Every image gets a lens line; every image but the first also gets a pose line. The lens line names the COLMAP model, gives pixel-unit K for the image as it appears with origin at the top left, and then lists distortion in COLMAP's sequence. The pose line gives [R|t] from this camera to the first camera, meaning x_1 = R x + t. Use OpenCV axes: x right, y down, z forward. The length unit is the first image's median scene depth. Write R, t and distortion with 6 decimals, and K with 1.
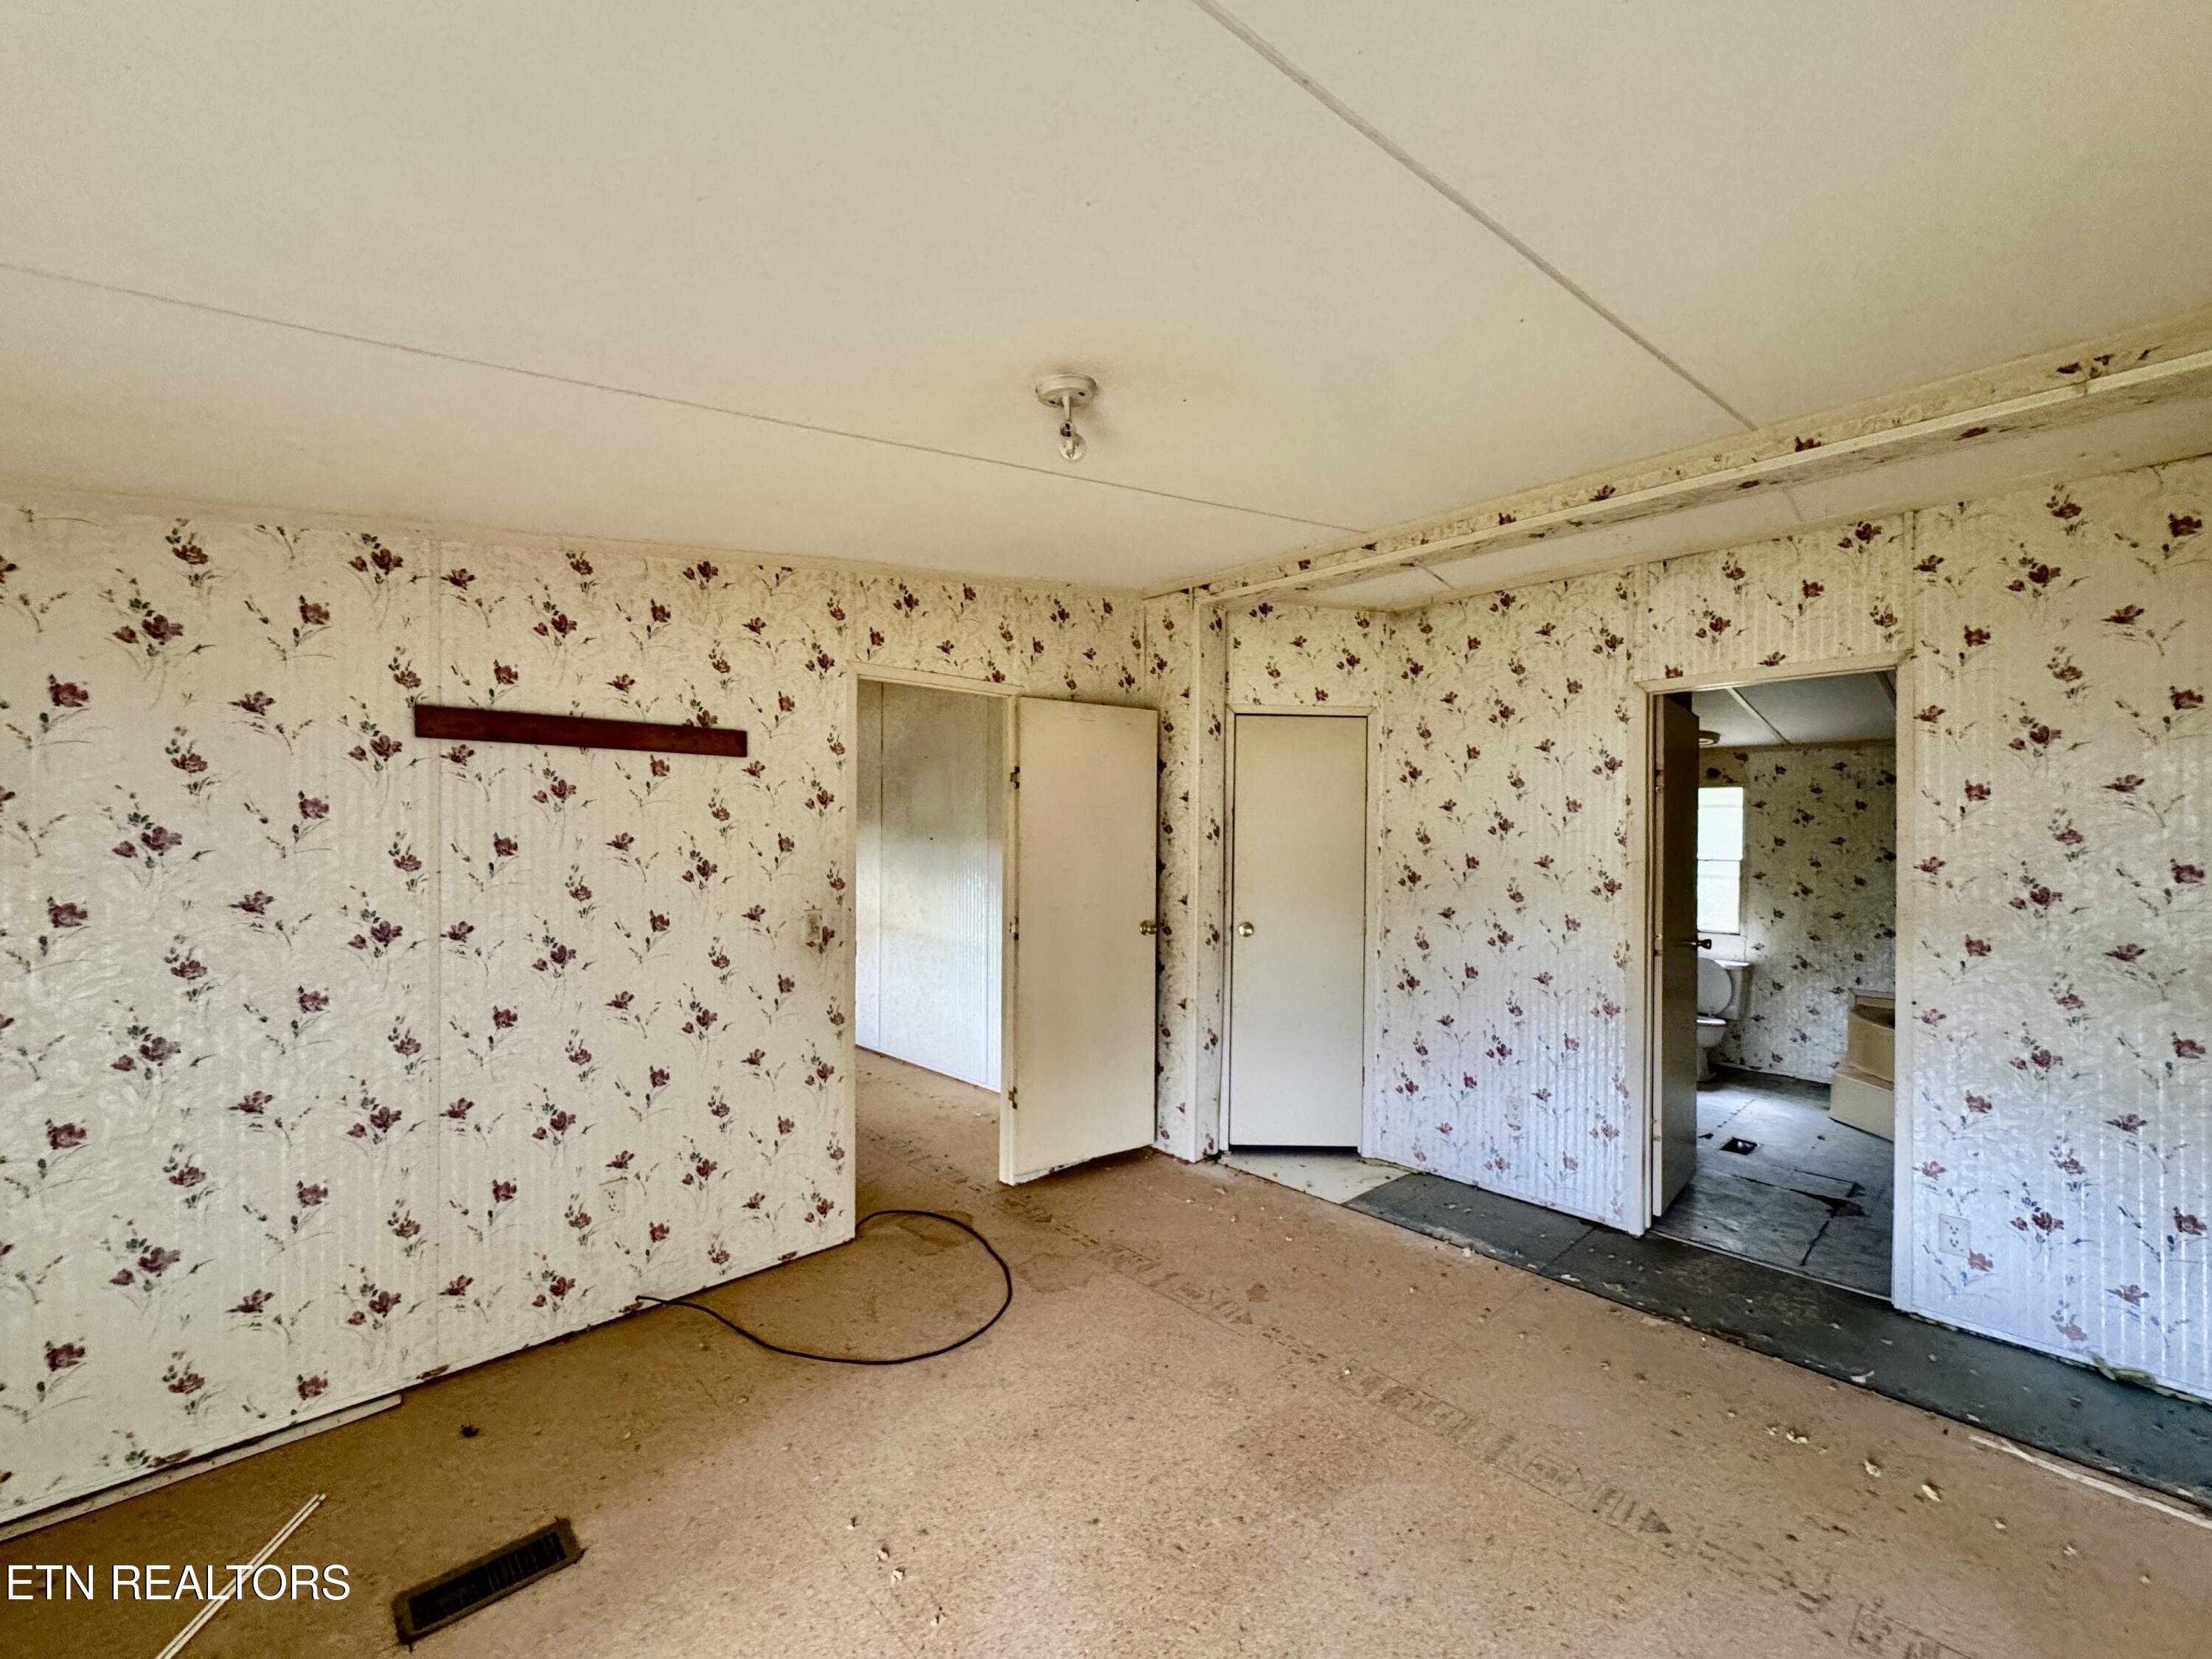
lens RADIAL K [[892.8, 0, 1098.0], [0, 892.8, 825.5], [0, 0, 1]] dist [-0.001477, 0.000189]
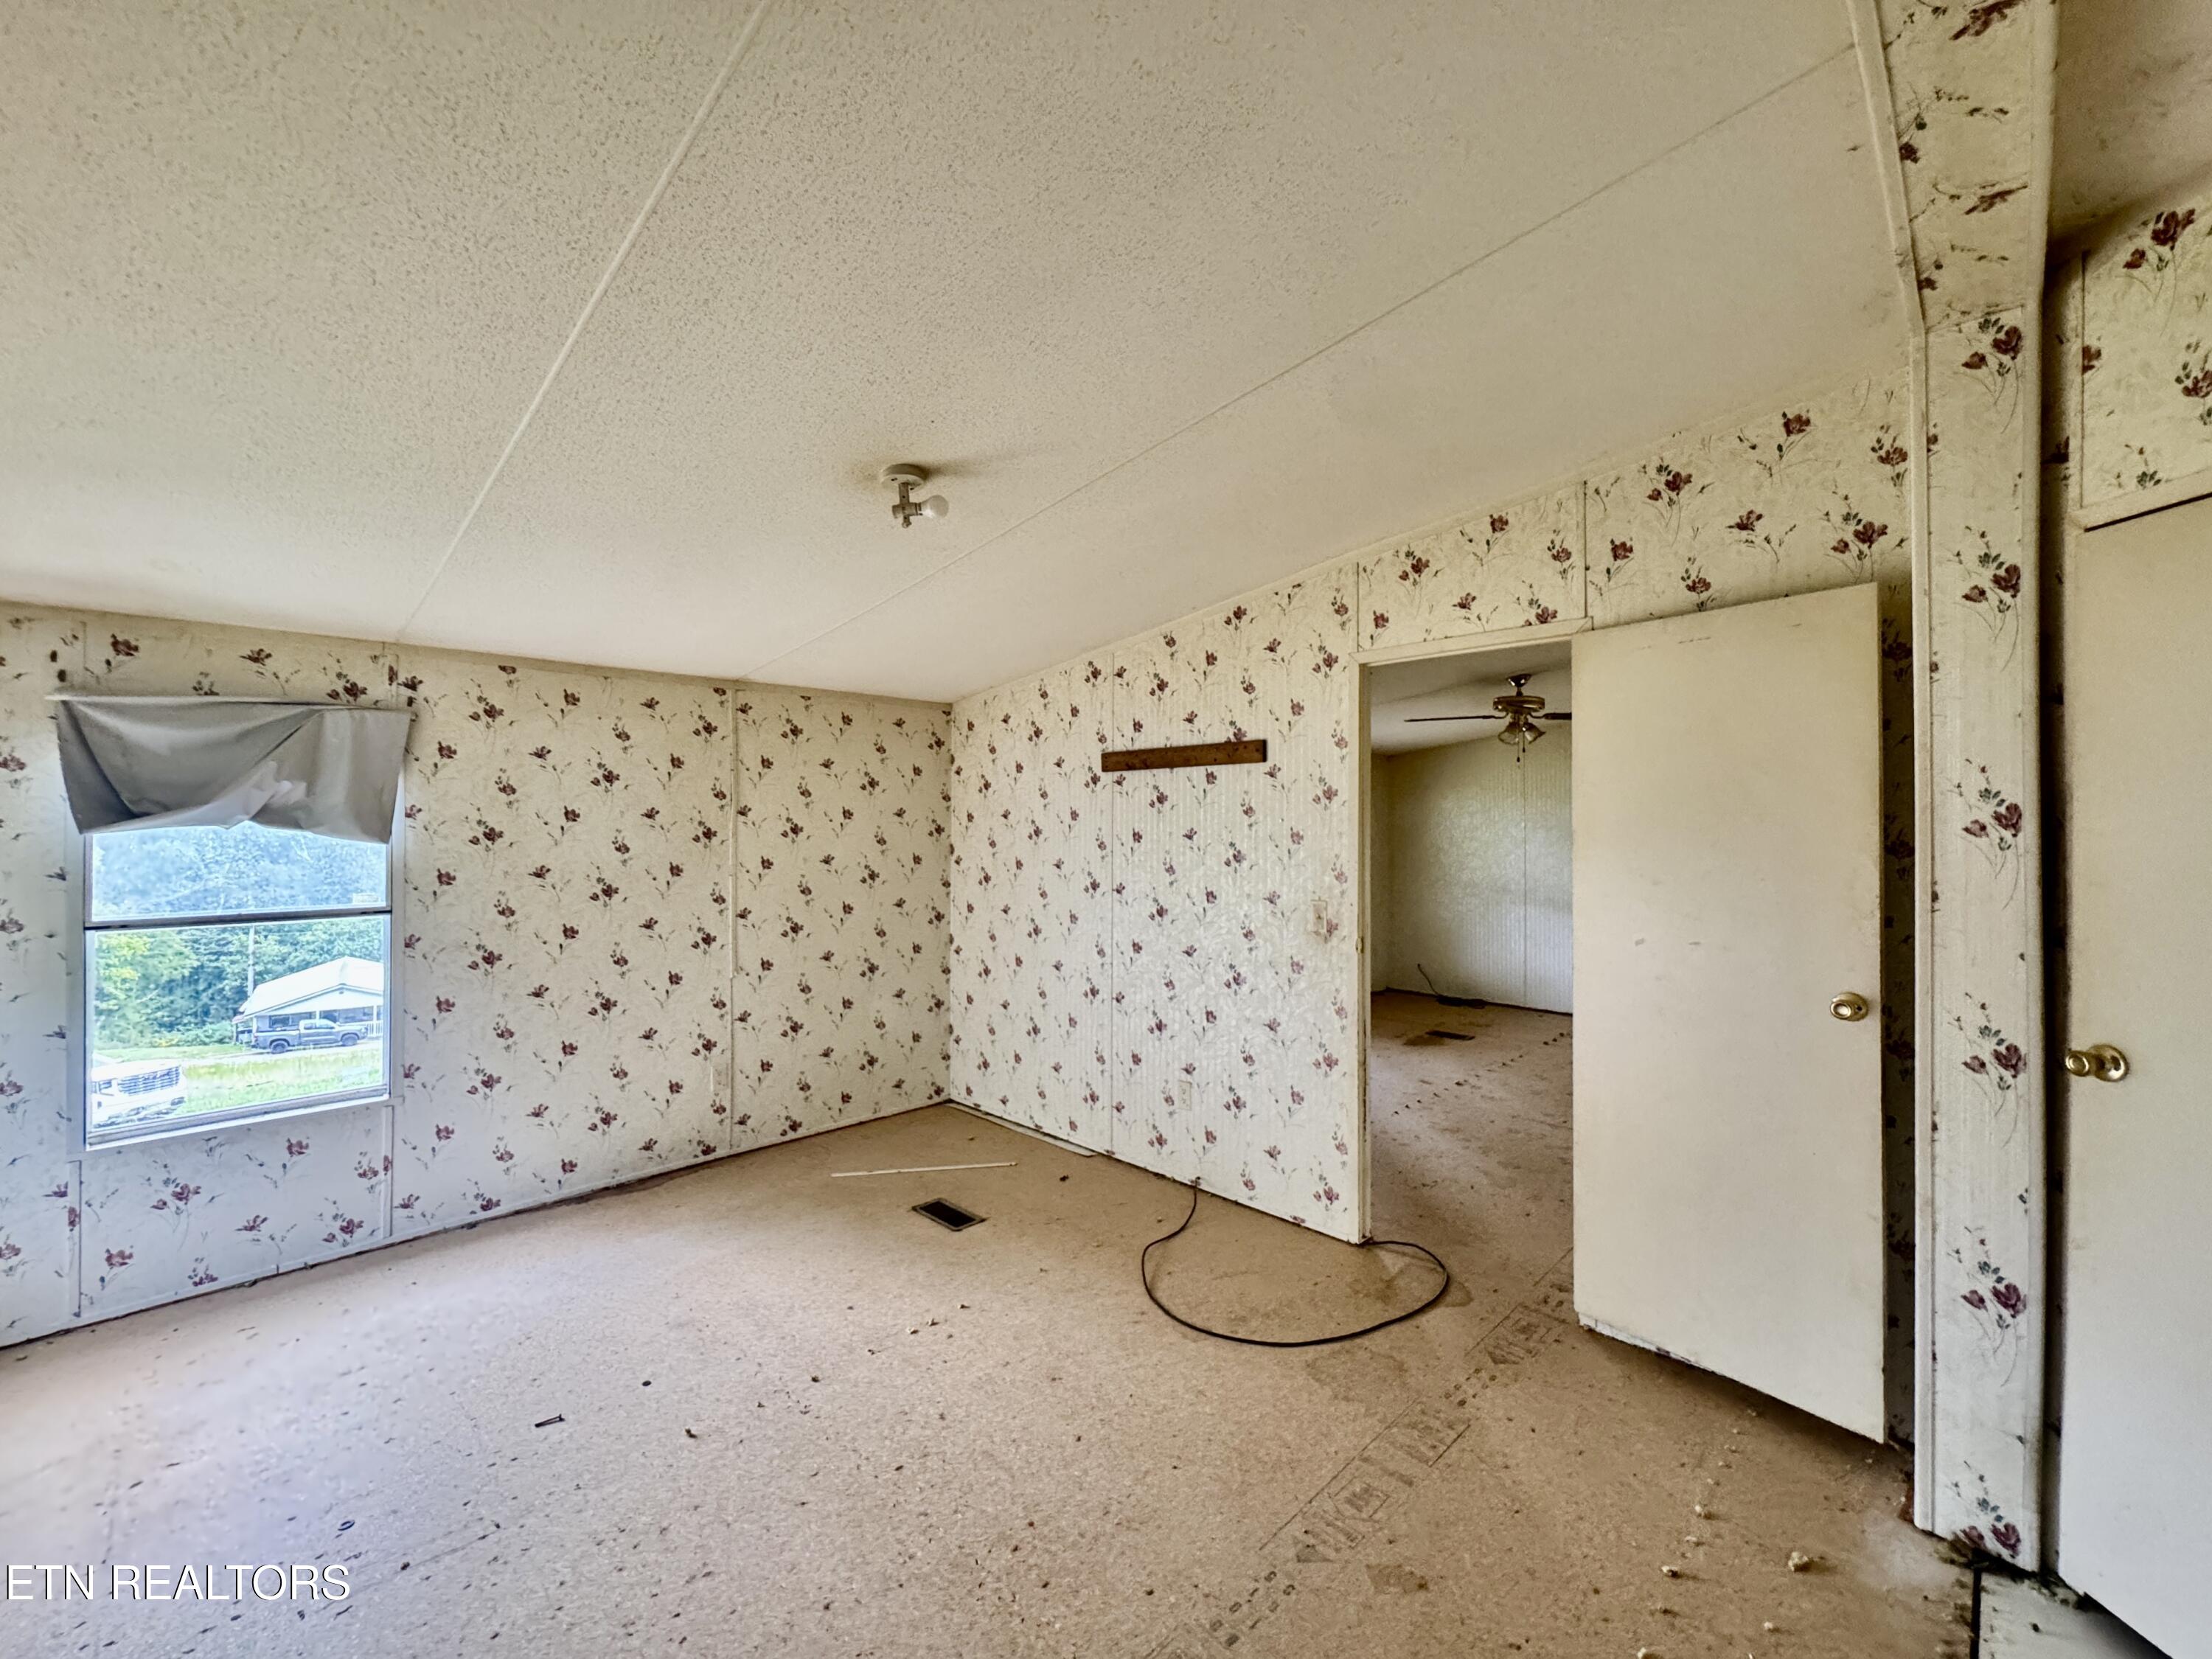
lens RADIAL K [[892.8, 0, 1102.2], [0, 892.8, 808.9], [0, 0, 1]] dist [-0.001477, 0.000189]
pose [[0.041901, -0.026578, -0.998768, 0.751517], [0.008967, 0.999616, -0.026224, 0.012831], [0.999082, -0.007857, 0.042123, 0.738431]]
